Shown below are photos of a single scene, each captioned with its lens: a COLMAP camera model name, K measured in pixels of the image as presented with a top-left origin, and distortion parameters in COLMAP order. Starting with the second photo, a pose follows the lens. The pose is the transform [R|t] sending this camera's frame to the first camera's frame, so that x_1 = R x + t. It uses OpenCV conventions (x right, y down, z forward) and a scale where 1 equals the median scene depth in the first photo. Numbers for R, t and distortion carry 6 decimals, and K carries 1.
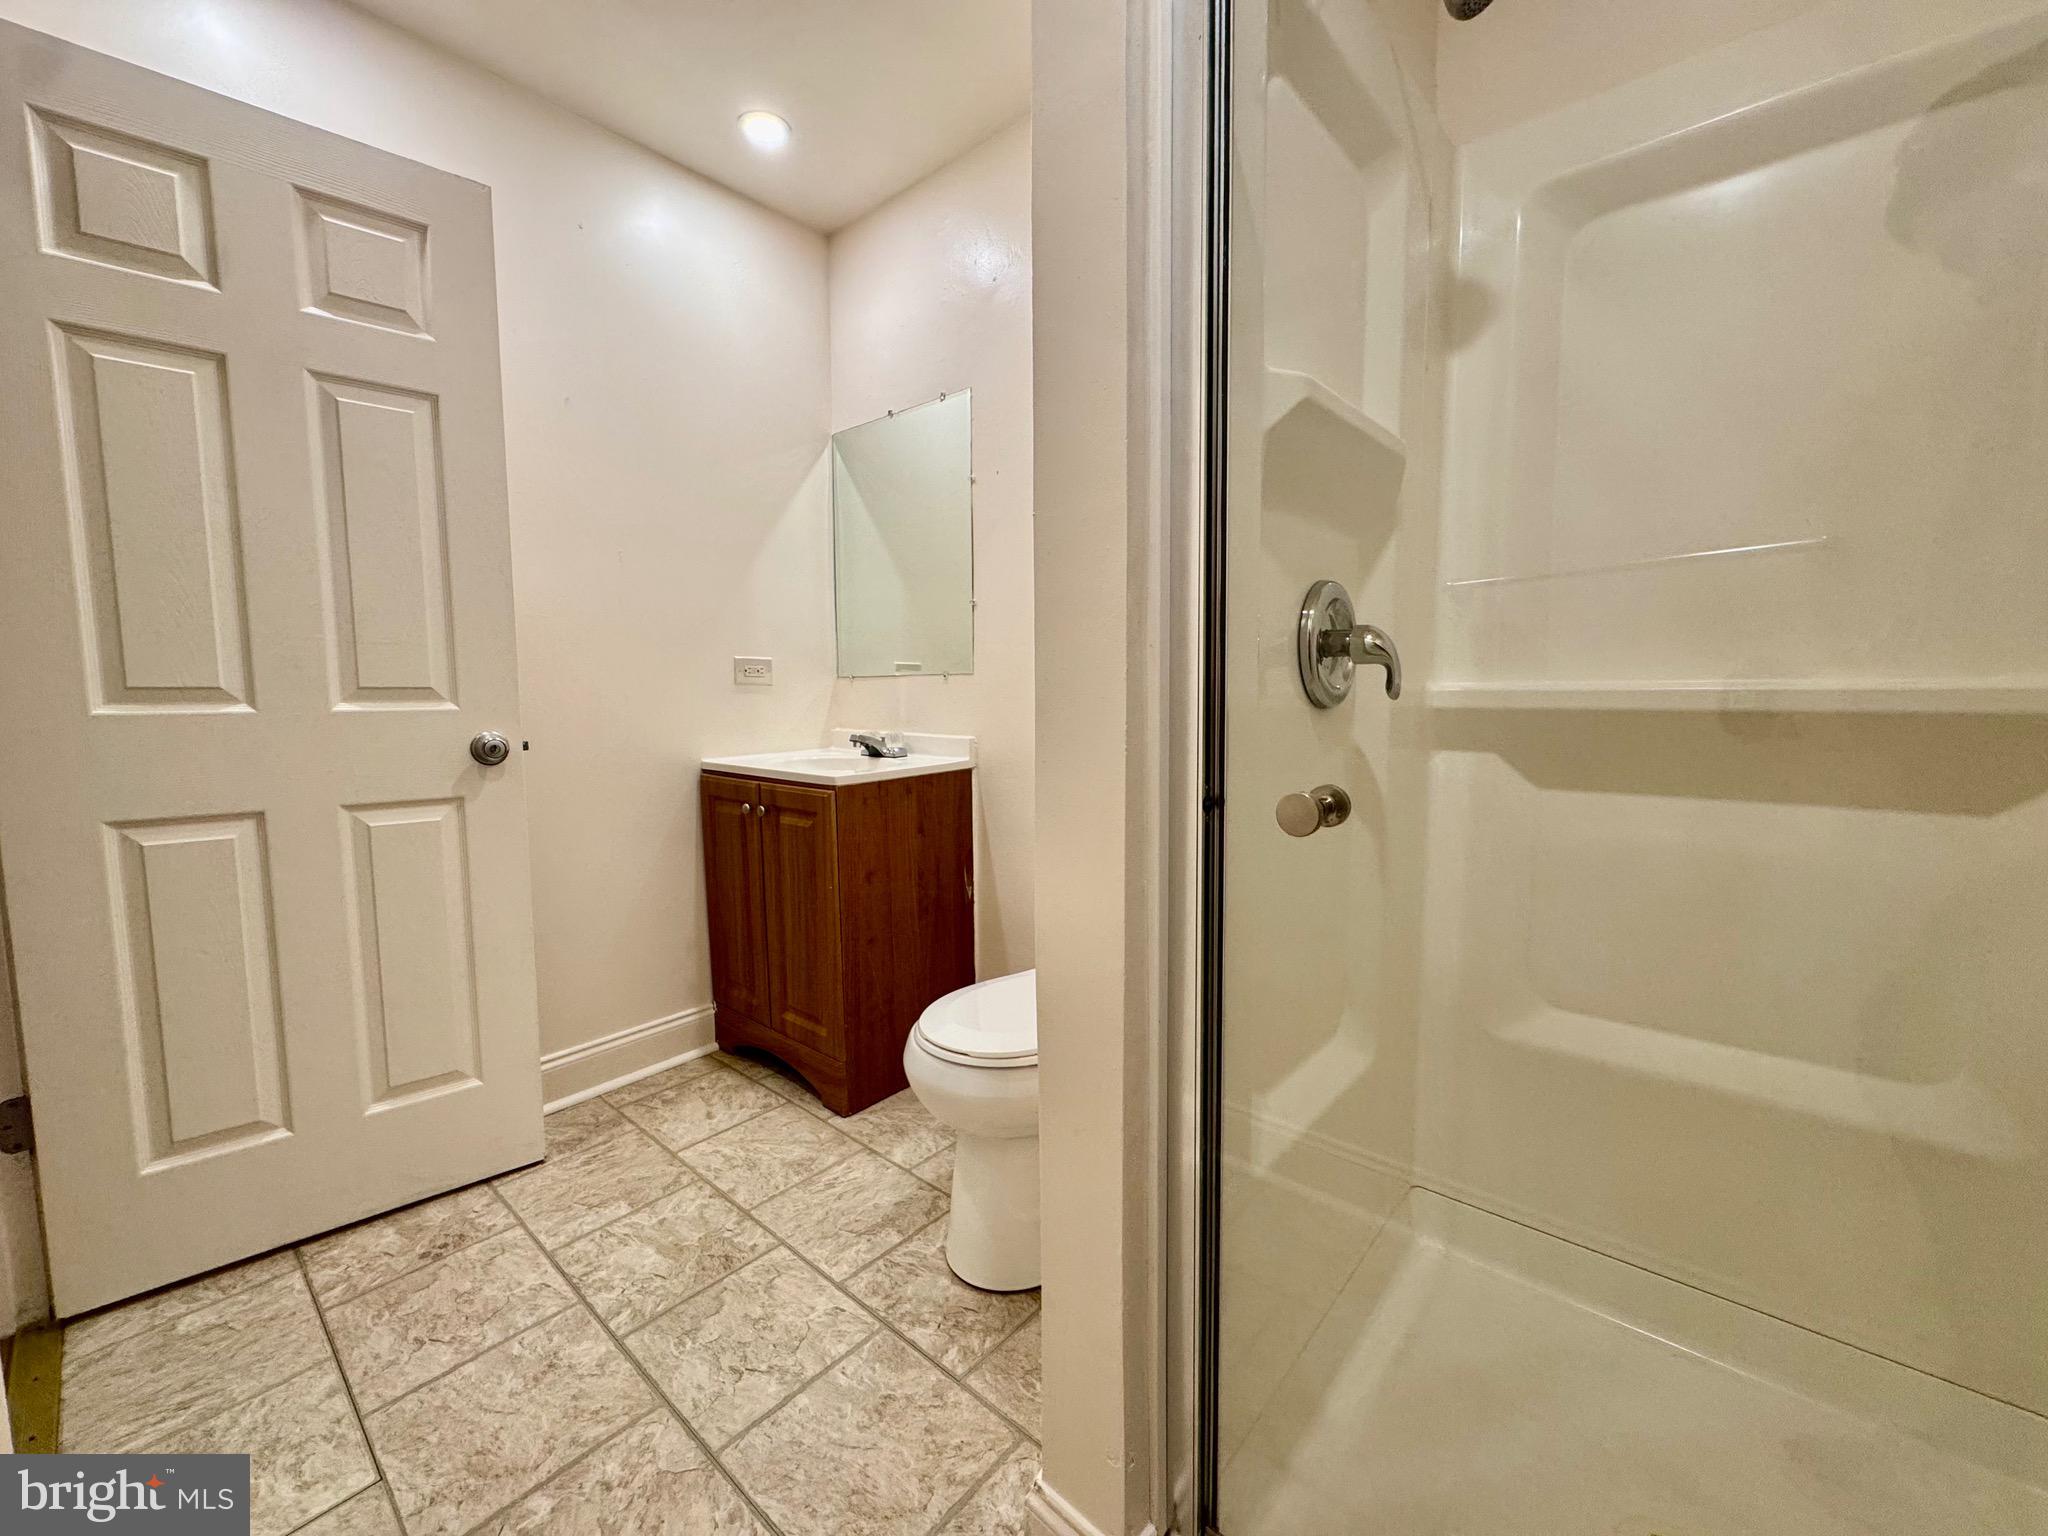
lens RADIAL K [[814.1, 0, 1026.6], [0, 814.1, 764.7], [0, 0, 1]] dist [-0.000259, 0.000189]
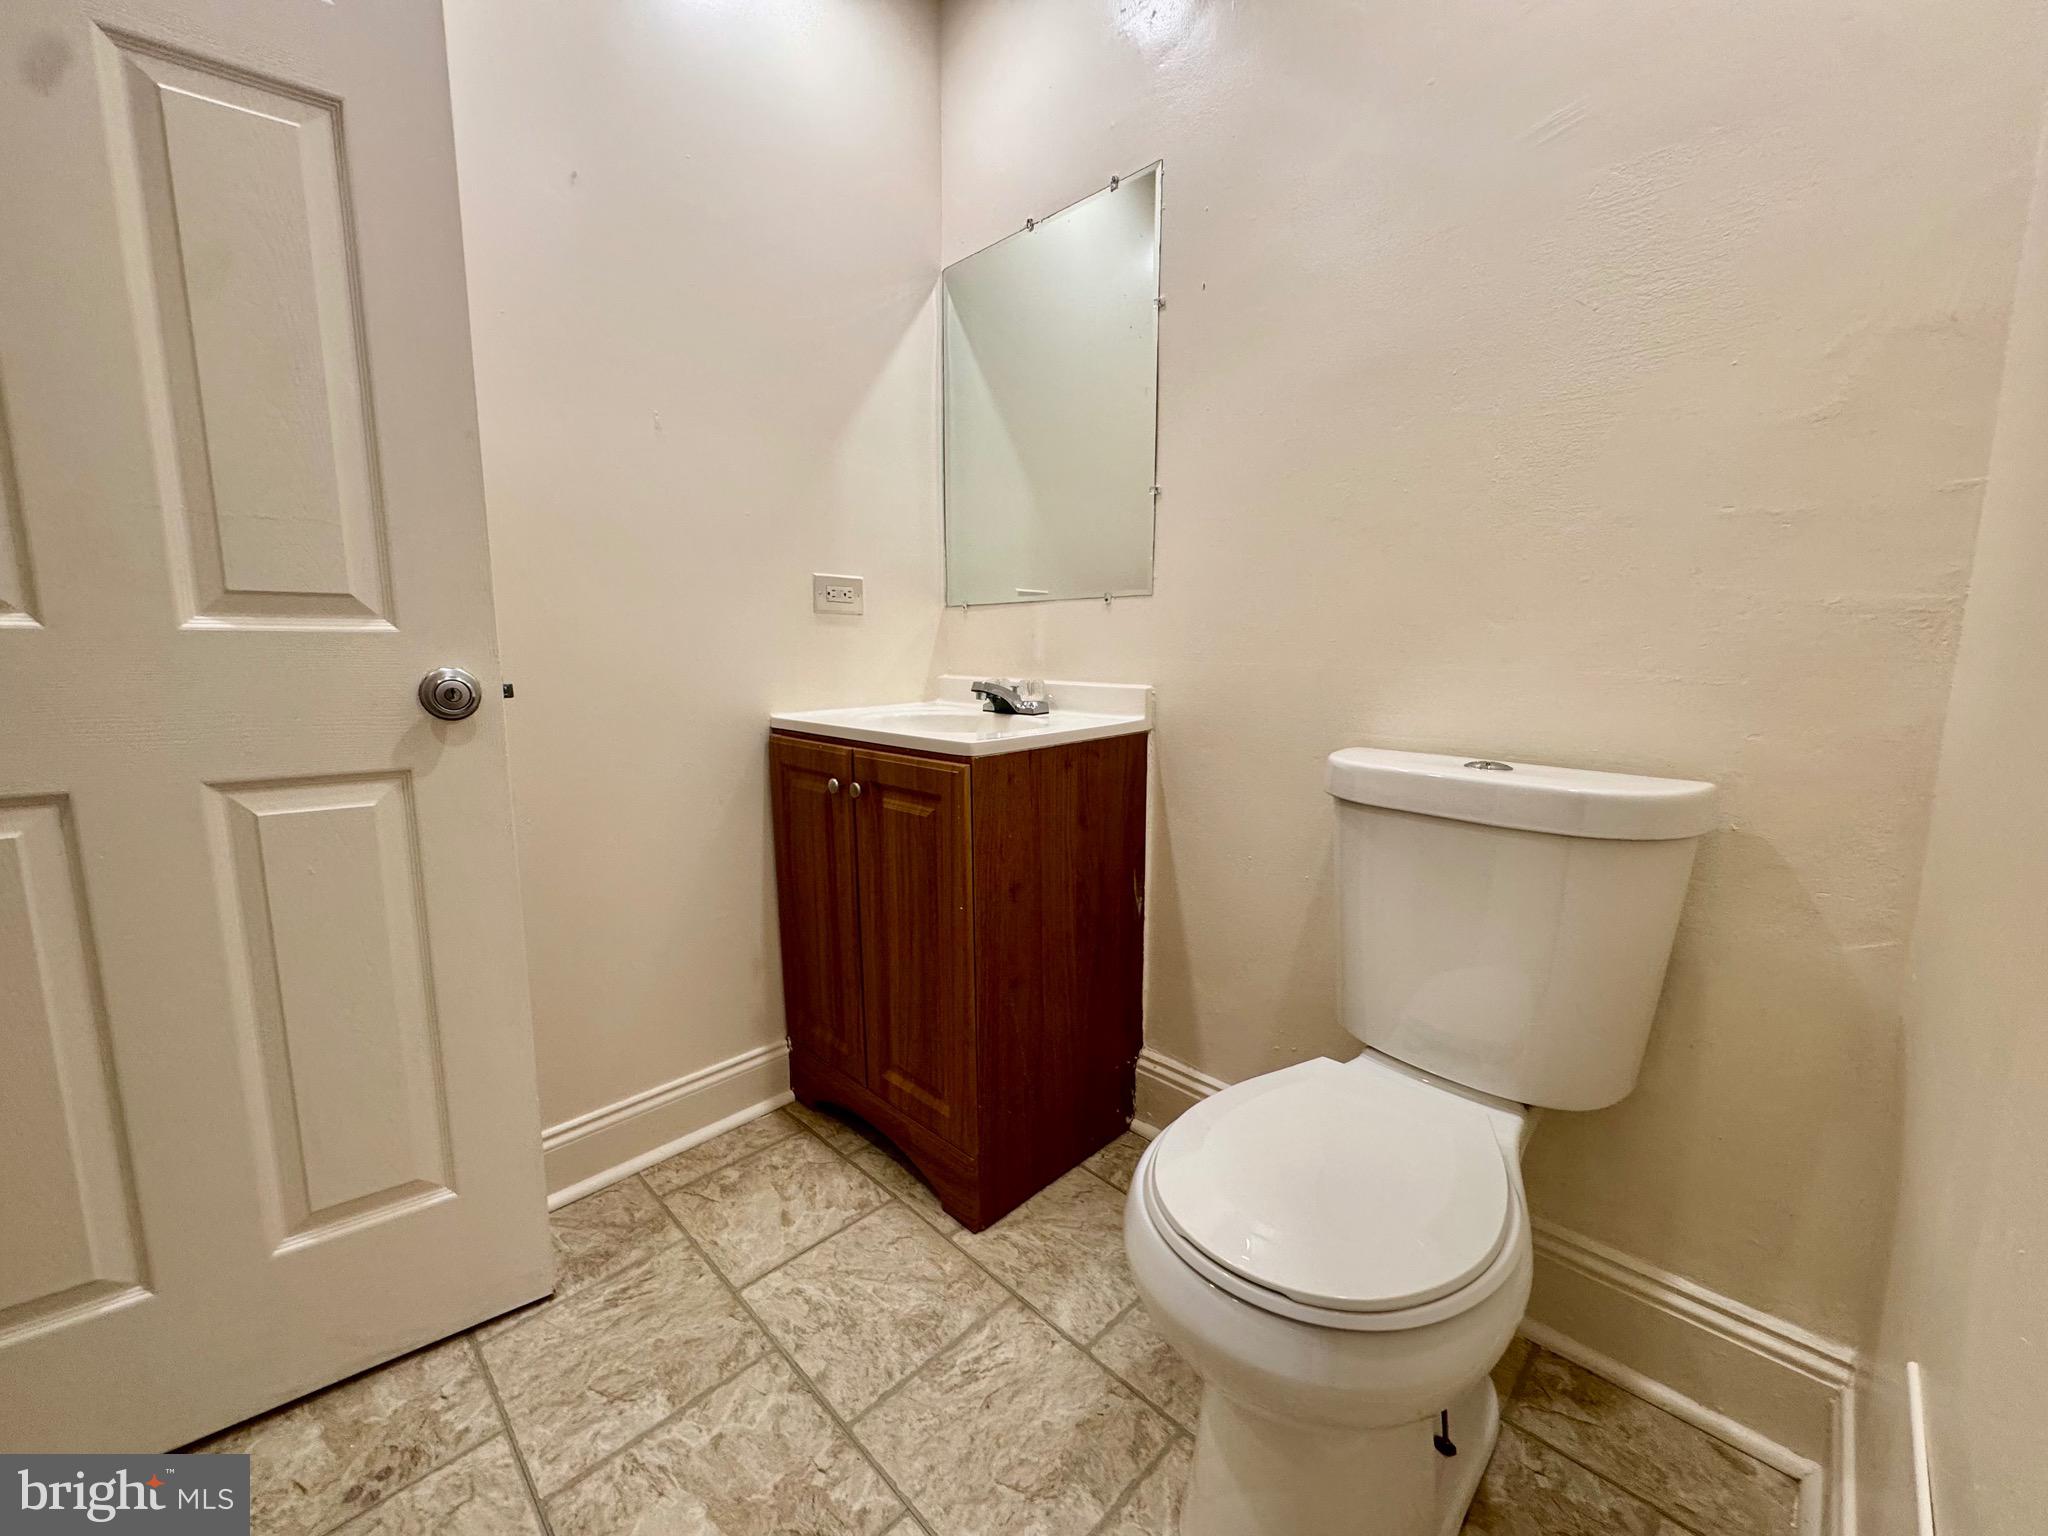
lens RADIAL K [[814.1, 0, 1027.0], [0, 814.1, 764.5], [0, 0, 1]] dist [-0.000259, 0.000189]
pose [[0.997528, 0.015127, -0.068622, -0.149203], [-0.011529, 0.998552, 0.052541, -0.003264], [0.069317, -0.051620, 0.996258, 0.358342]]
